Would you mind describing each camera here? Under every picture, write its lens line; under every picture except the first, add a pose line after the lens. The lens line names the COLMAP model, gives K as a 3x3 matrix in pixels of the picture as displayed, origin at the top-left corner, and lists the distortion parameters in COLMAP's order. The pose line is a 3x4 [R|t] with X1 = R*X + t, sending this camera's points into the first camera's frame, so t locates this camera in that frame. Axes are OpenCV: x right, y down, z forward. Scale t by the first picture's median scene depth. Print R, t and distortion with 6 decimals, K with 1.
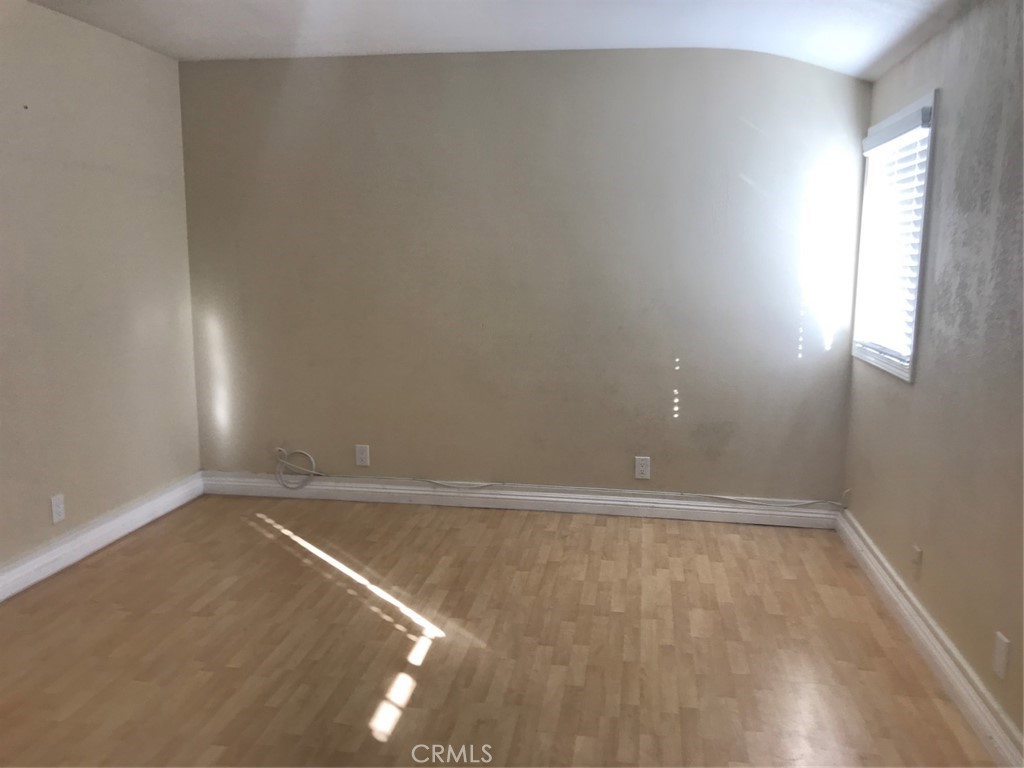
lens RADIAL K [[837.1, 0, 513.3], [0, 837.1, 383.6], [0, 0, 1]] dist [0.046758, -0.063363]
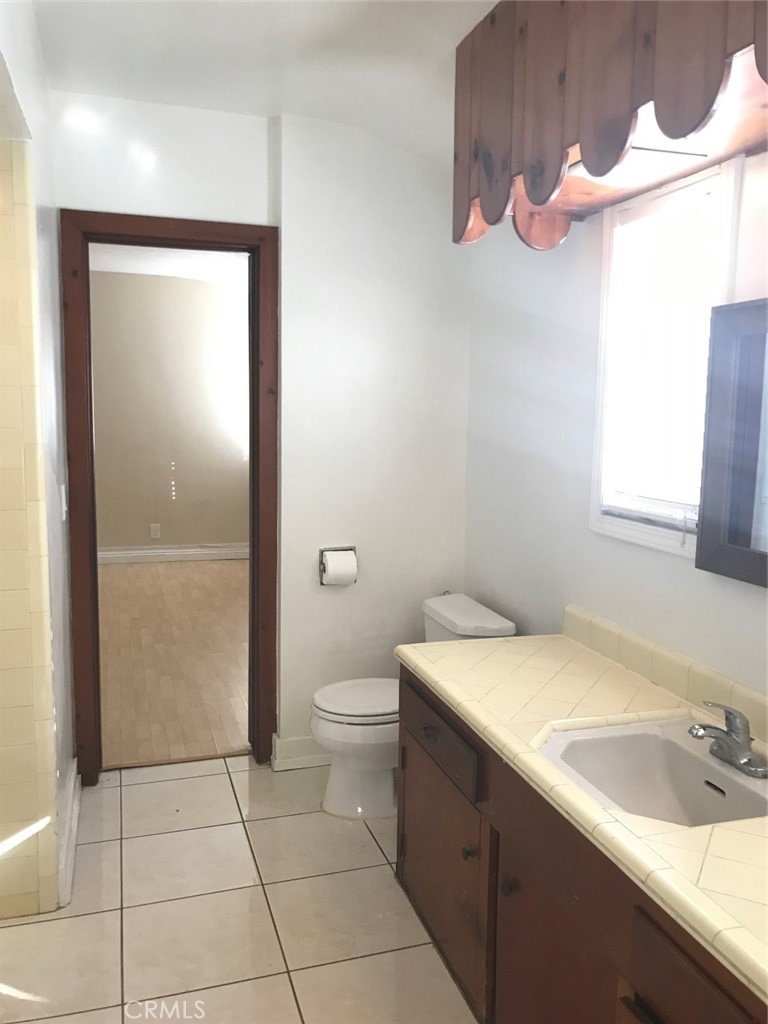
lens RADIAL K [[837.1, 0, 383.9], [0, 837.1, 510.5], [0, 0, 1]] dist [0.046758, -0.063363]
pose [[0.894195, -0.051477, 0.444708, -0.176125], [0.067567, 0.997506, -0.020395, 0.128693], [-0.442550, 0.048285, 0.895443, -0.672699]]
